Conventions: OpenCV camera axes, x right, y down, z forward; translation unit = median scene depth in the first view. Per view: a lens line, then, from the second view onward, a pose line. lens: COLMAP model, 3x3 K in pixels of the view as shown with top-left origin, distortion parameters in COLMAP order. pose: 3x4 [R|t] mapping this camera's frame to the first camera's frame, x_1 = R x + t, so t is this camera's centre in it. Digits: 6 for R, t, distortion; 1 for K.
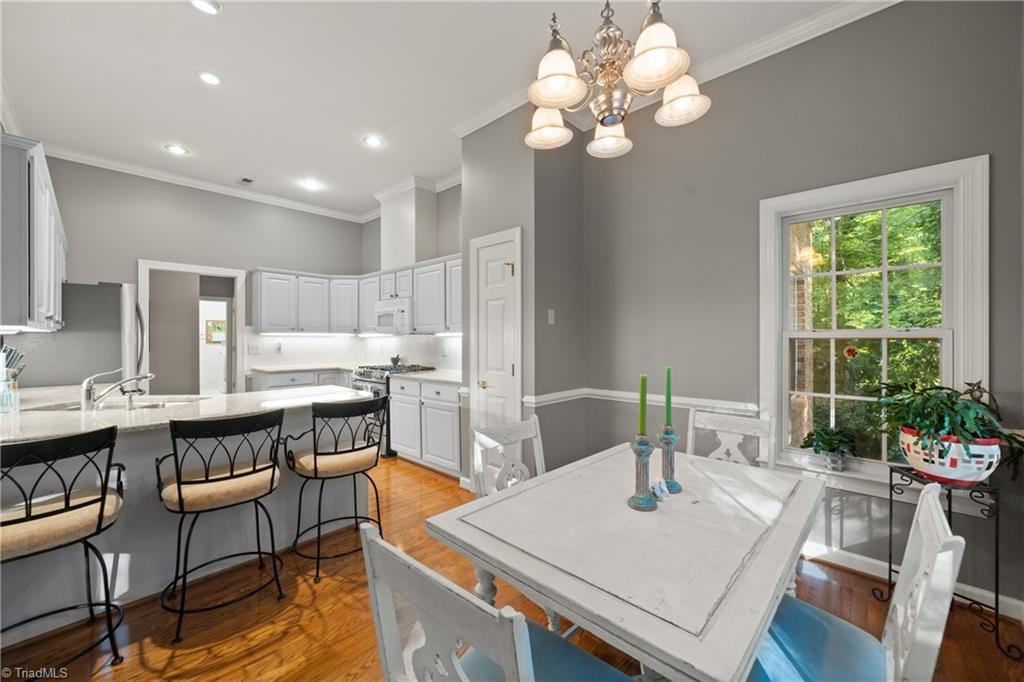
lens RADIAL K [[394.9, 0, 522.2], [0, 394.9, 341.2], [0, 0, 1]] dist [-0.022337, 0.007418]
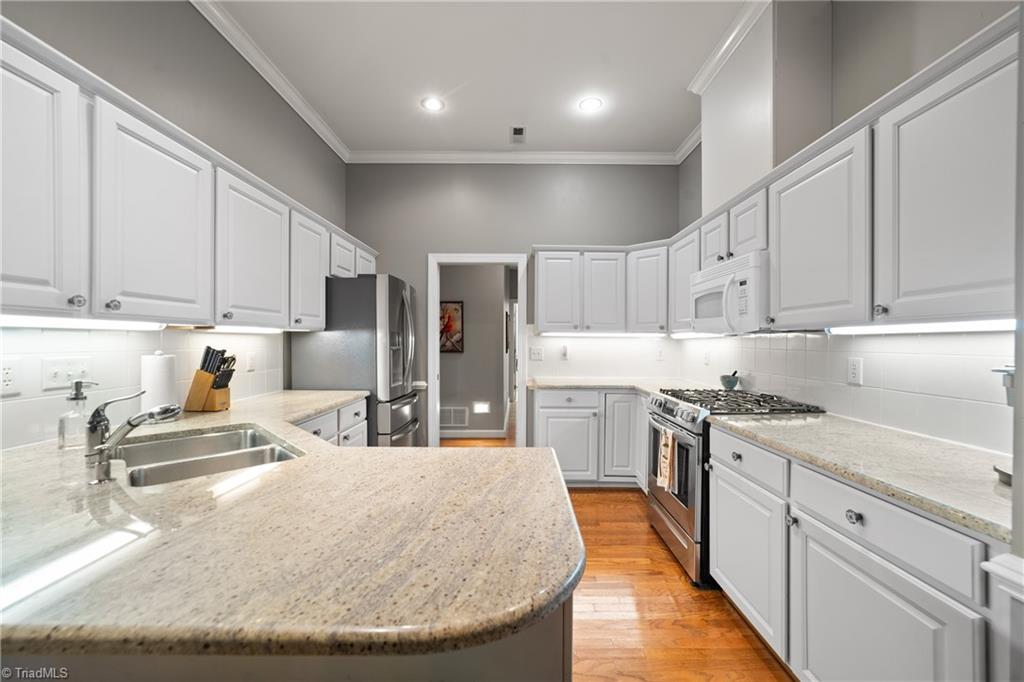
lens RADIAL K [[393.7, 0, 518.6], [0, 393.7, 343.3], [0, 0, 1]] dist [-0.022383, 0.007293]
pose [[0.672123, 0.008025, -0.740396, -0.128884], [-0.011160, 0.999937, 0.000708, -0.000470], [0.740356, 0.007787, 0.672170, 0.458937]]
